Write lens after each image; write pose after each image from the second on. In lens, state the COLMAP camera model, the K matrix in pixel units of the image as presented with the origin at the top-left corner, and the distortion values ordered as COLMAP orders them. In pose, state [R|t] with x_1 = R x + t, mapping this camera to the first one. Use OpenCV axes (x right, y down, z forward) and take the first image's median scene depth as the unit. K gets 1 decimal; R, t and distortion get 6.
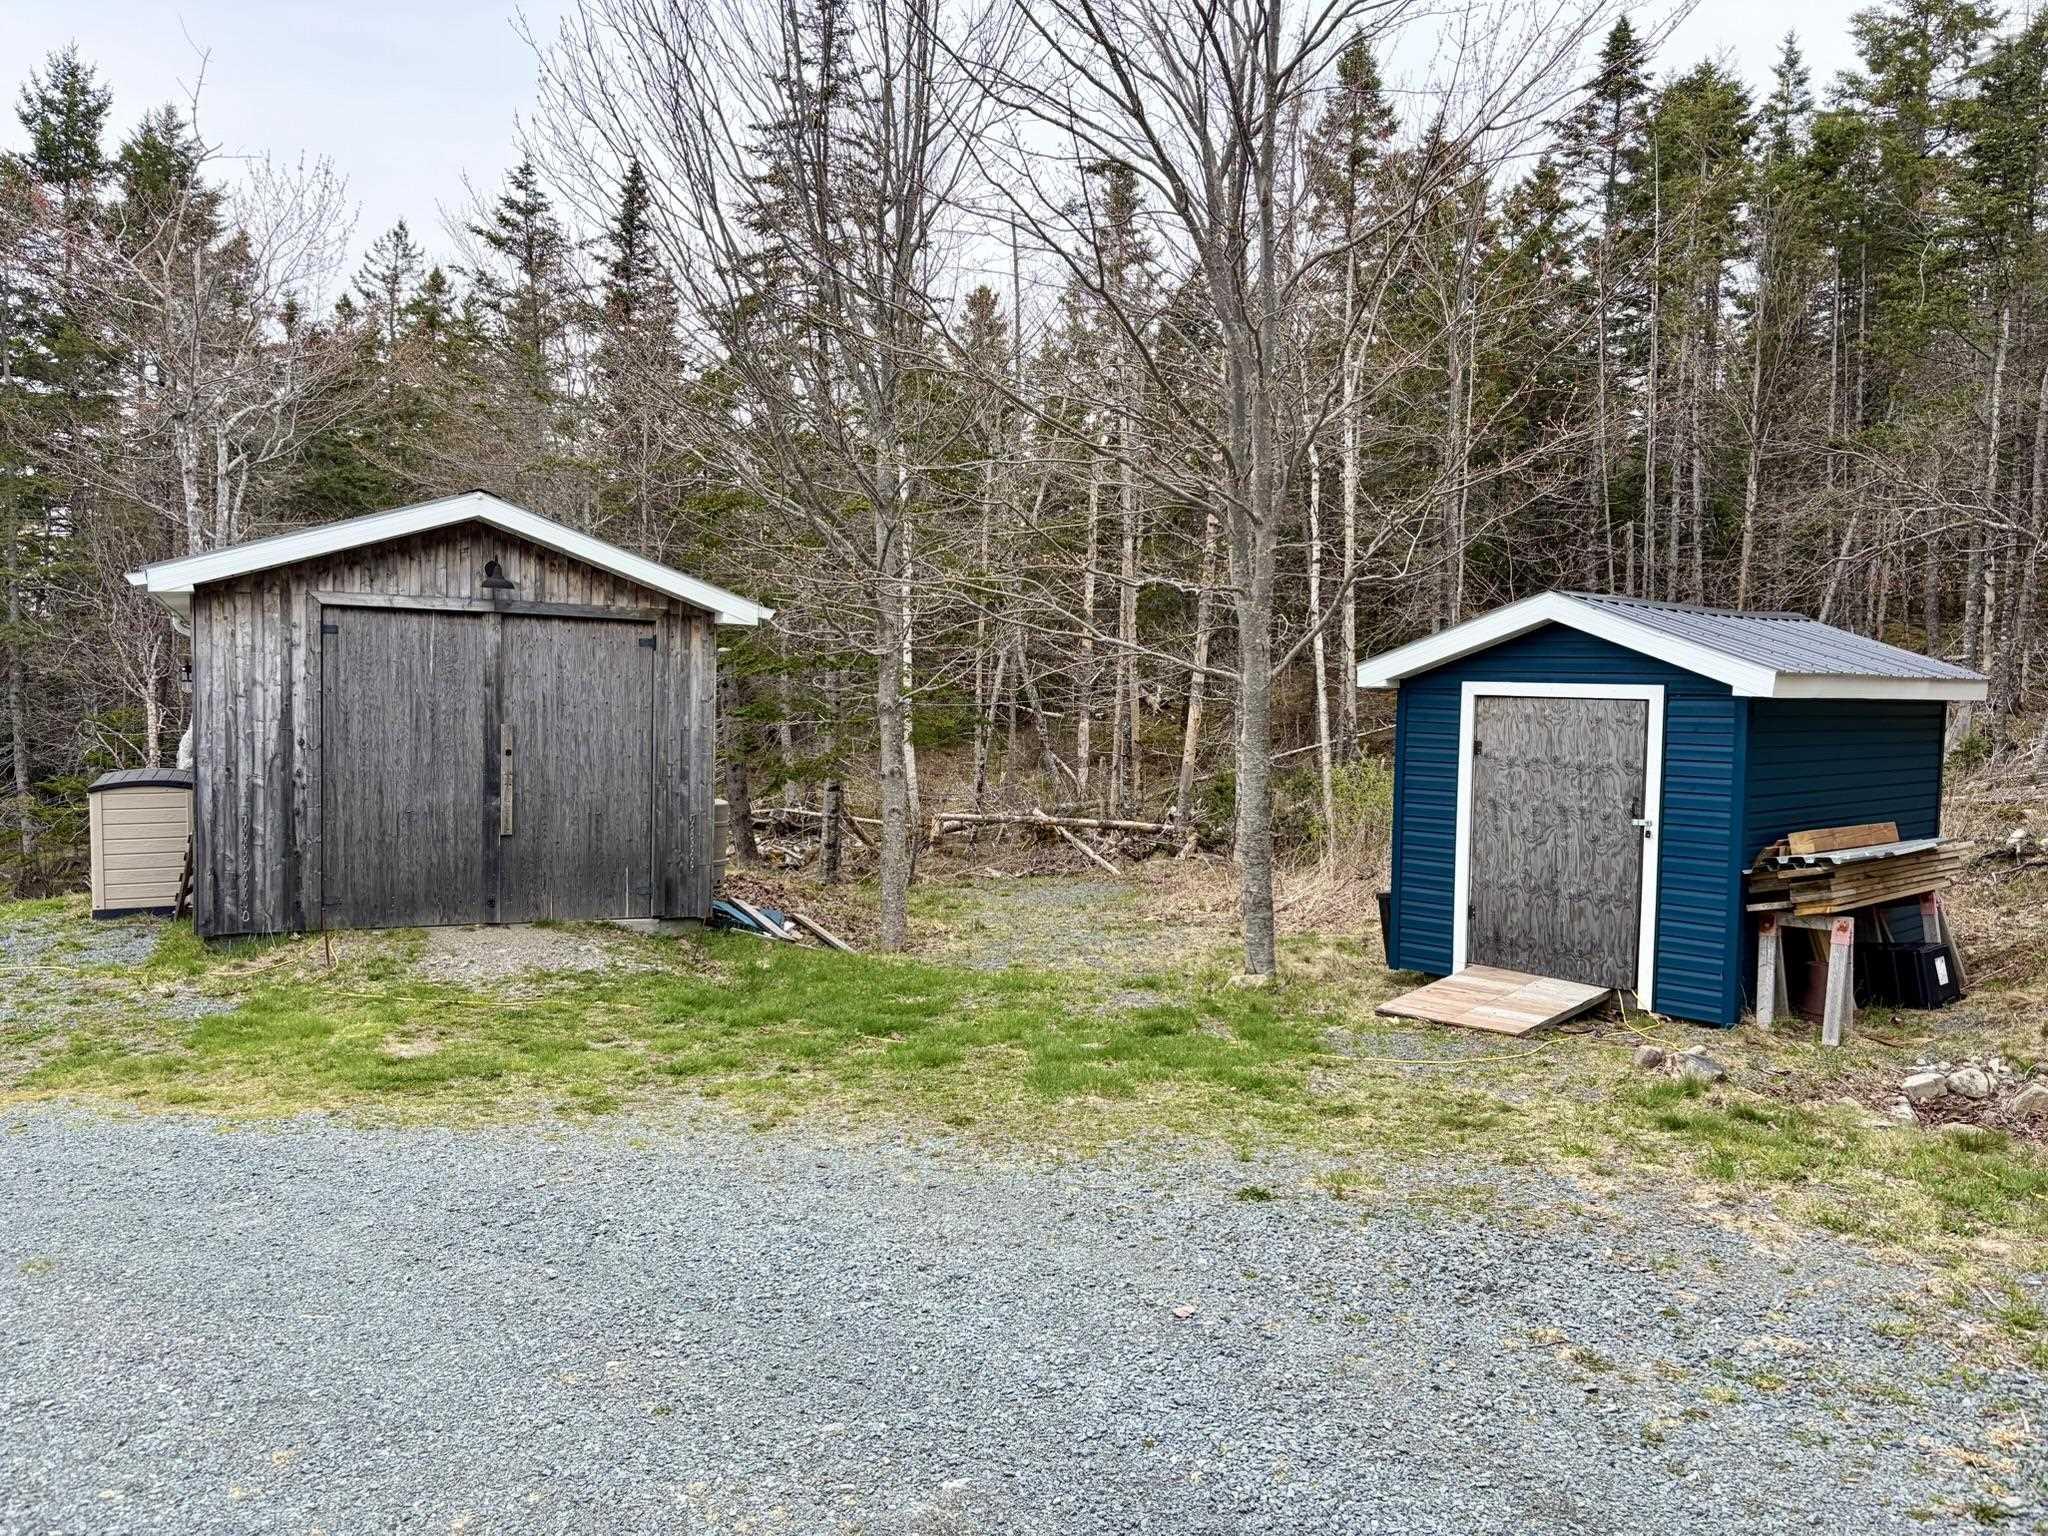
lens RADIAL K [[1519.8, 0, 1032.9], [0, 1519.8, 764.6], [0, 0, 1]] dist [-0.000294, -0.005628]
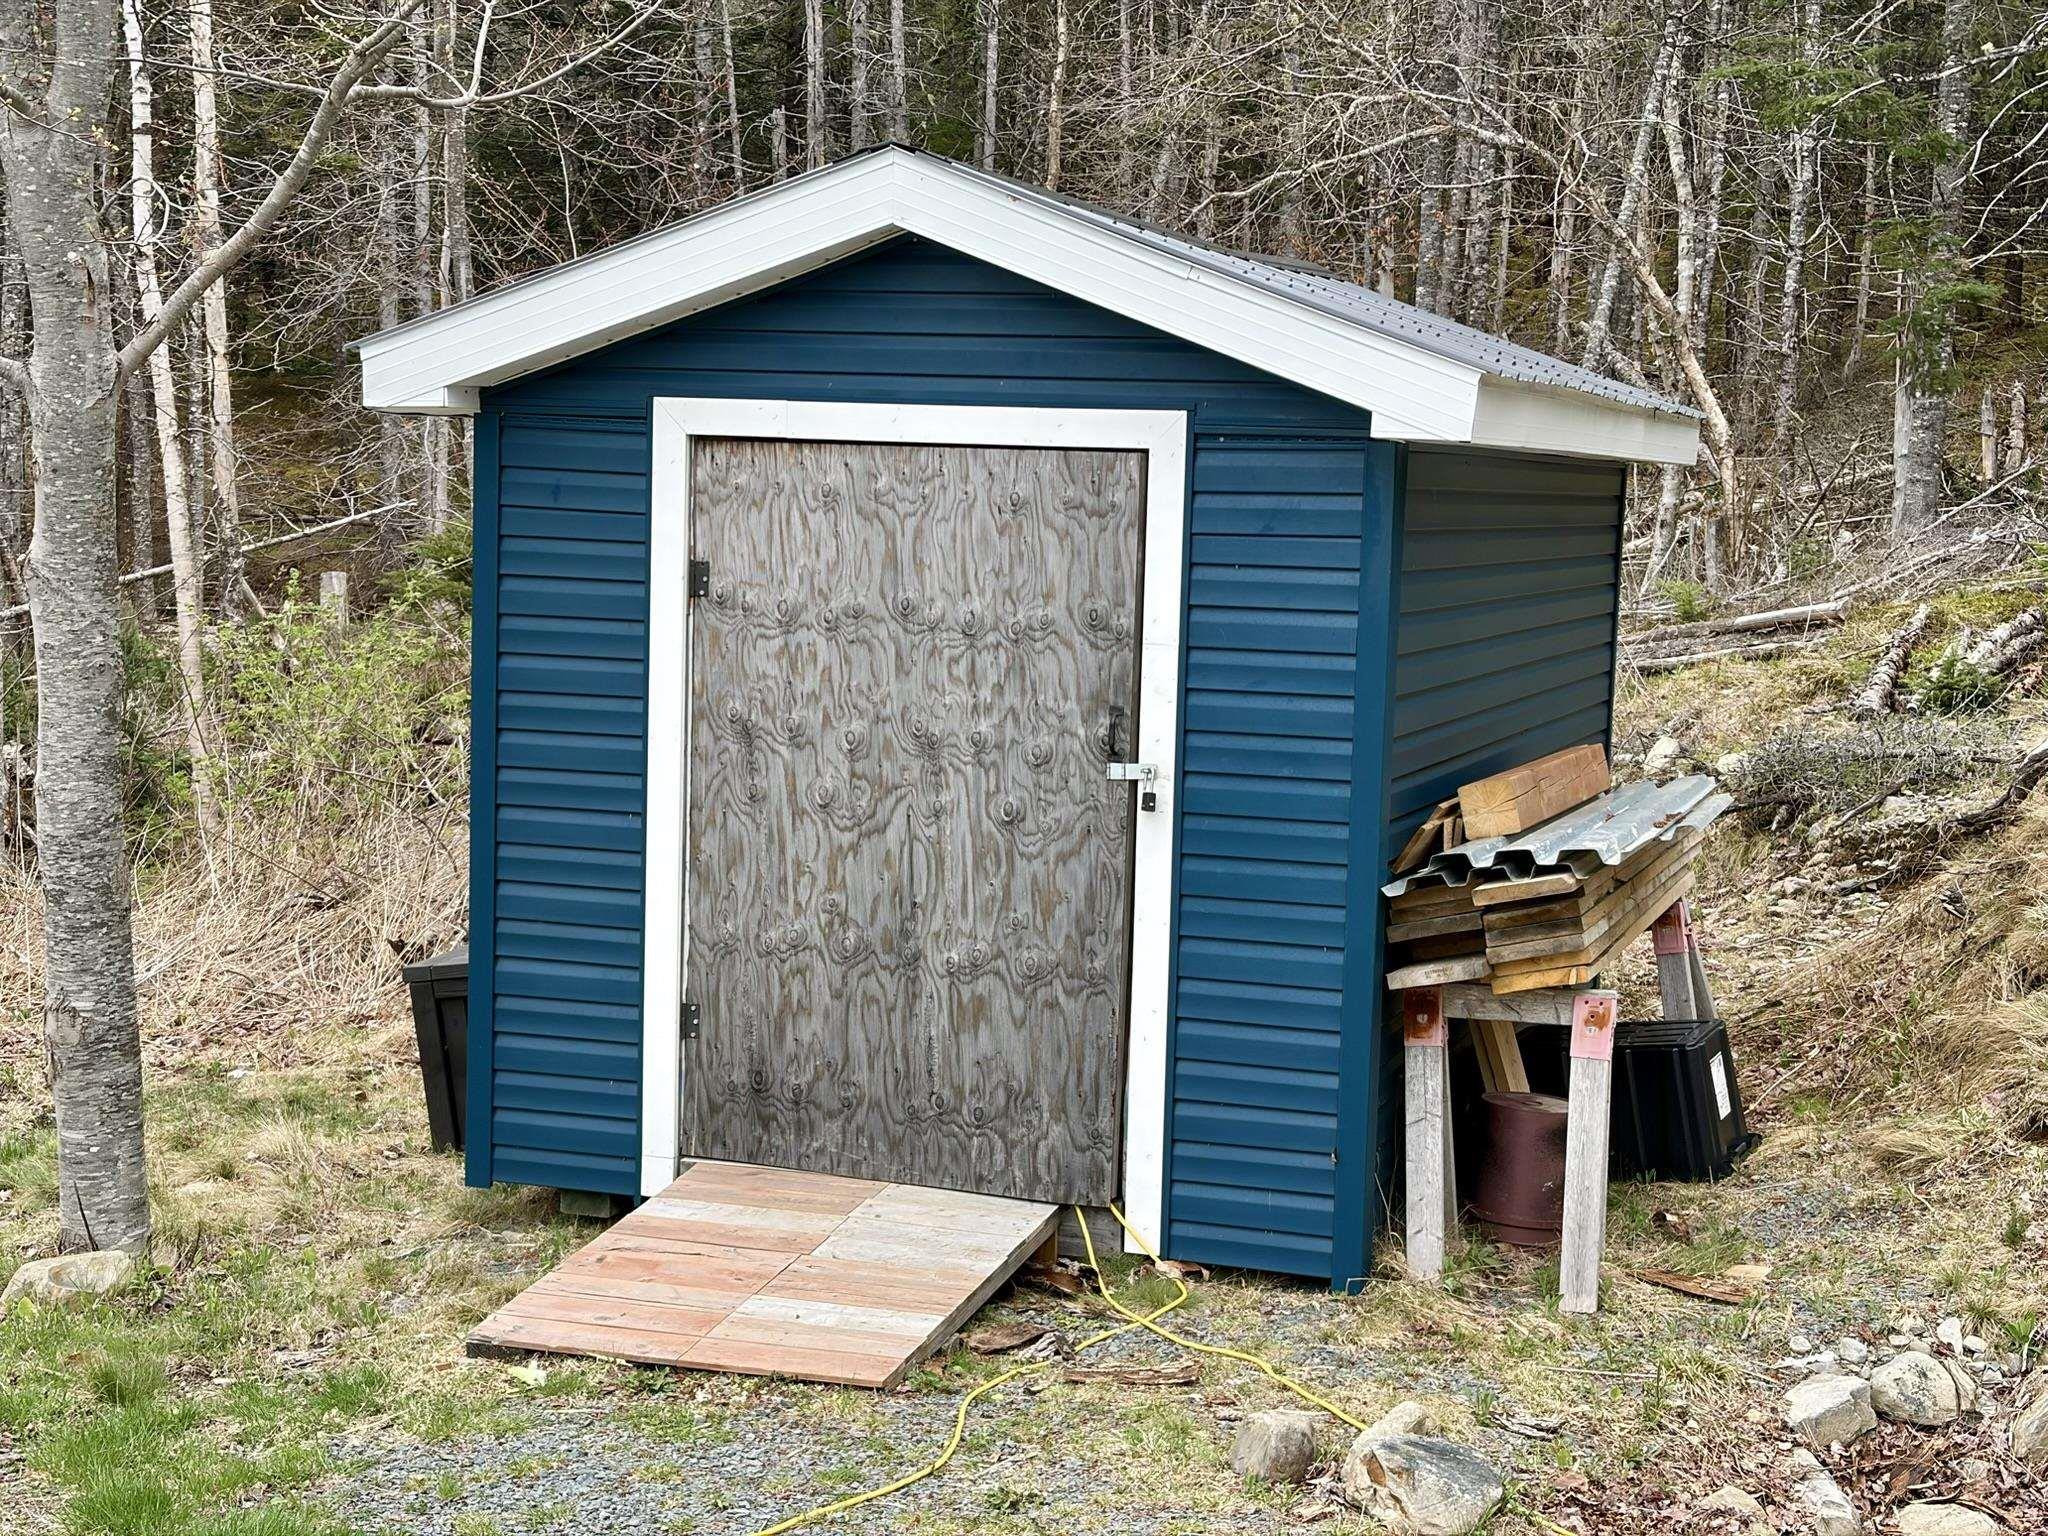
lens RADIAL K [[3176.4, 0, 1008.3], [0, 3176.4, 775.7], [0, 0, 1]] dist [0.114242, 0.000000]
pose [[0.898502, -0.035169, 0.437558, 0.018762], [0.012856, 0.998466, 0.053855, -0.003790], [-0.438780, -0.042764, 0.897576, 0.255384]]
